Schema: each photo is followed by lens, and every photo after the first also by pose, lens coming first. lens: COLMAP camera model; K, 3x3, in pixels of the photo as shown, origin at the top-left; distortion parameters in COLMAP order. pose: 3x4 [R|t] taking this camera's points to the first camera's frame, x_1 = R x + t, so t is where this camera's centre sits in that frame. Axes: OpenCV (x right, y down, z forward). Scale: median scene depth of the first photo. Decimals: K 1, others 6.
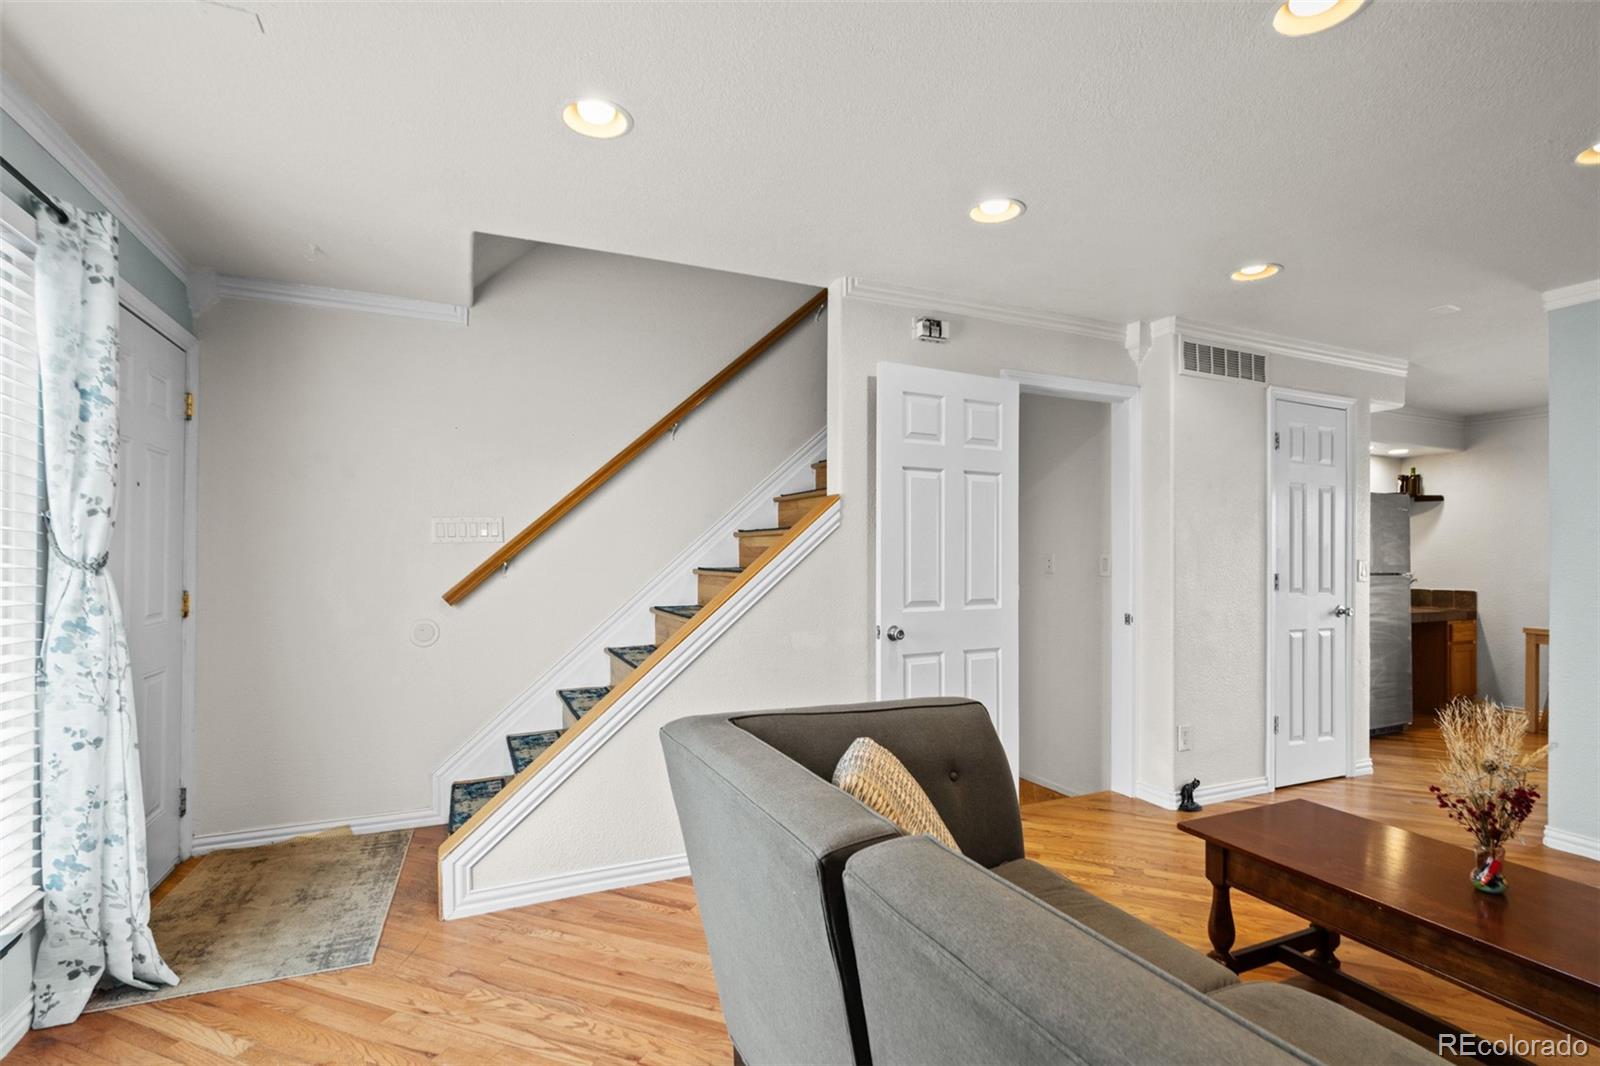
lens RADIAL K [[757.9, 0, 802.0], [0, 757.9, 549.8], [0, 0, 1]] dist [-0.000165, 0.001631]
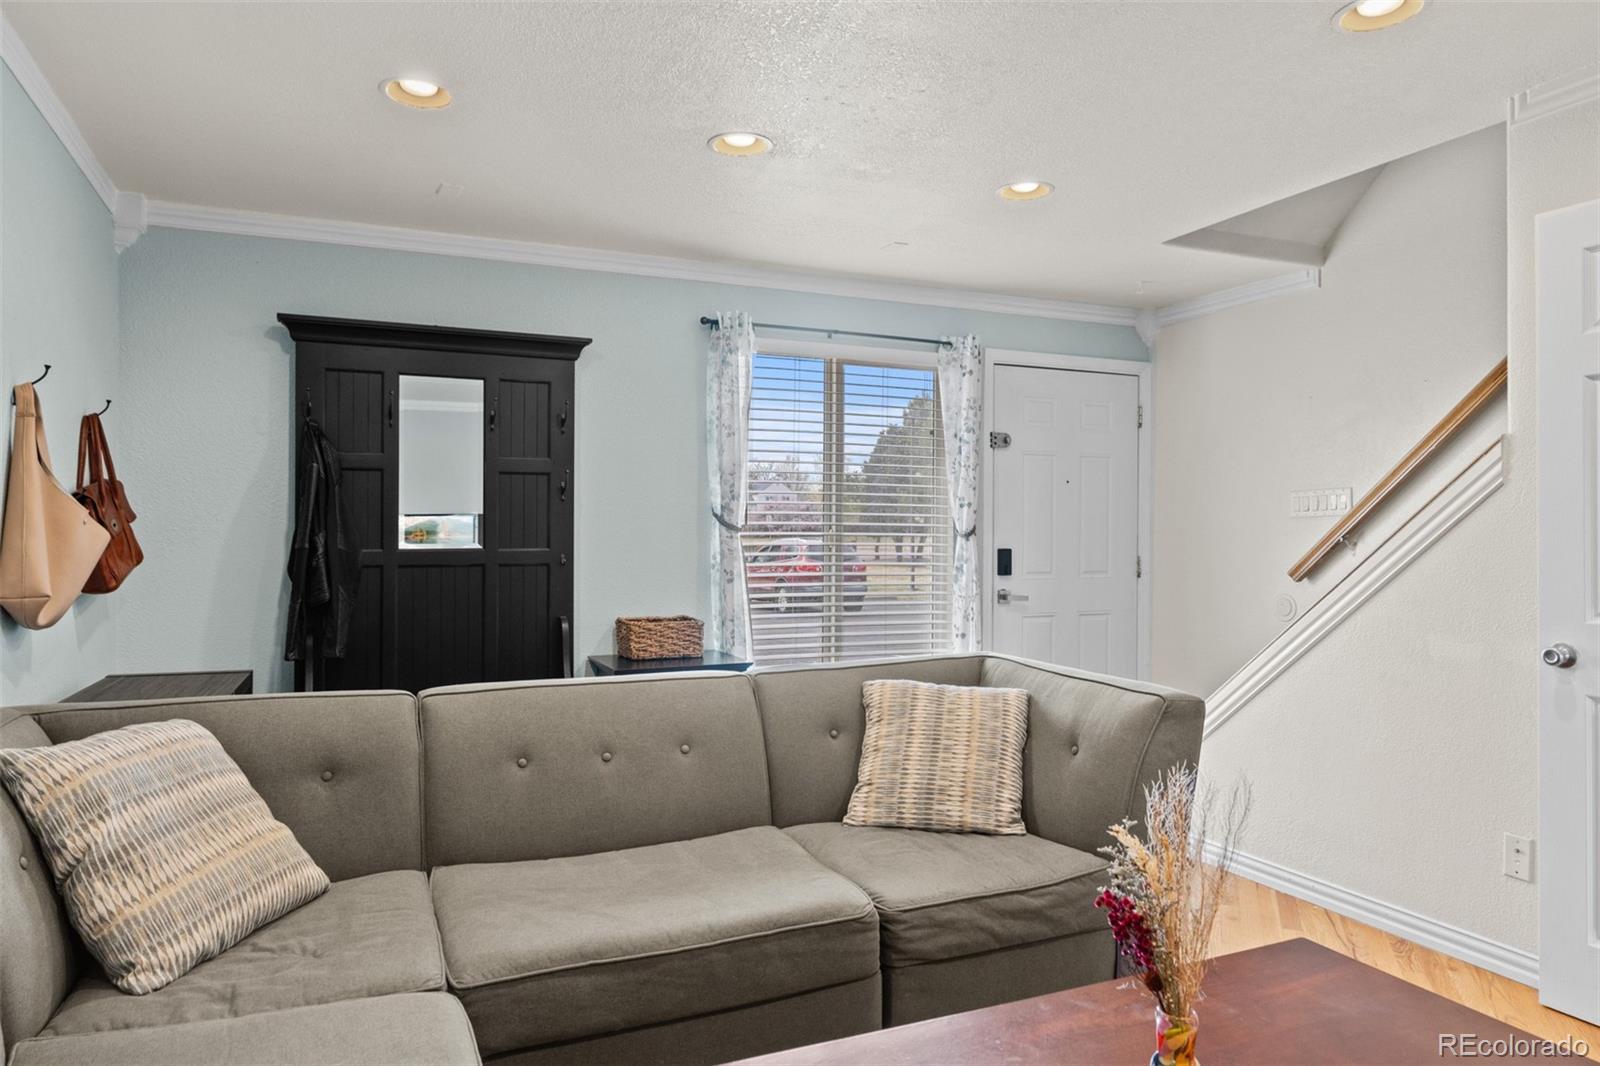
lens RADIAL K [[1000.2, 0, 789.5], [0, 1000.2, 528.3], [0, 0, 1]] dist [0.008353, 0.000203]
pose [[-0.015933, -0.003608, -0.999867, 0.840671], [0.007754, 0.999963, -0.003732, 0.005487], [0.999843, -0.007812, -0.015905, 0.373223]]
